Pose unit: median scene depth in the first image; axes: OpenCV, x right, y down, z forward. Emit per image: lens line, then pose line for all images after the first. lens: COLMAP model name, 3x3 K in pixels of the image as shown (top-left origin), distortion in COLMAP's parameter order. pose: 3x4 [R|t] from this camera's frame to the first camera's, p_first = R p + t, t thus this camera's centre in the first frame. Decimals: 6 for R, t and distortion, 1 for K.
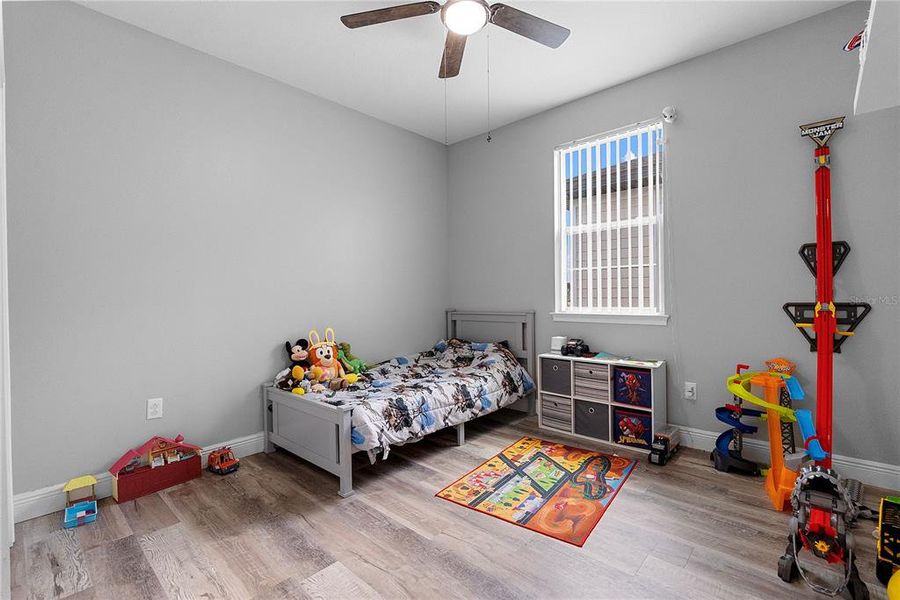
lens RADIAL K [[401.0, 0, 453.4], [0, 401.0, 295.0], [0, 0, 1]] dist [-0.002506, -0.000354]
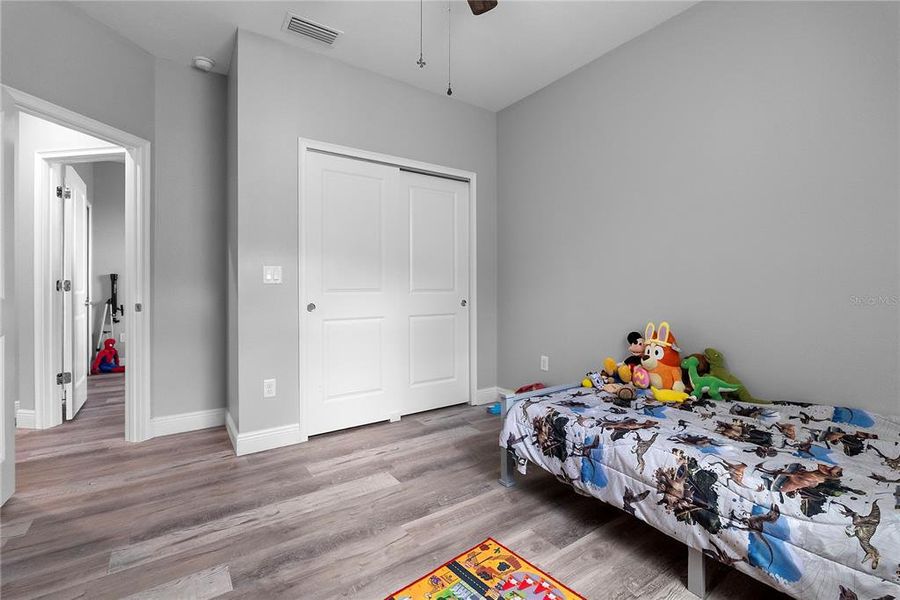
lens RADIAL K [[401.0, 0, 453.4], [0, 401.0, 295.0], [0, 0, 1]] dist [-0.002506, -0.000354]
pose [[-0.211692, 0.029772, -0.976883, 0.611120], [0.005038, 0.999556, 0.029371, 0.010648], [0.977324, 0.001296, -0.211748, 0.949756]]
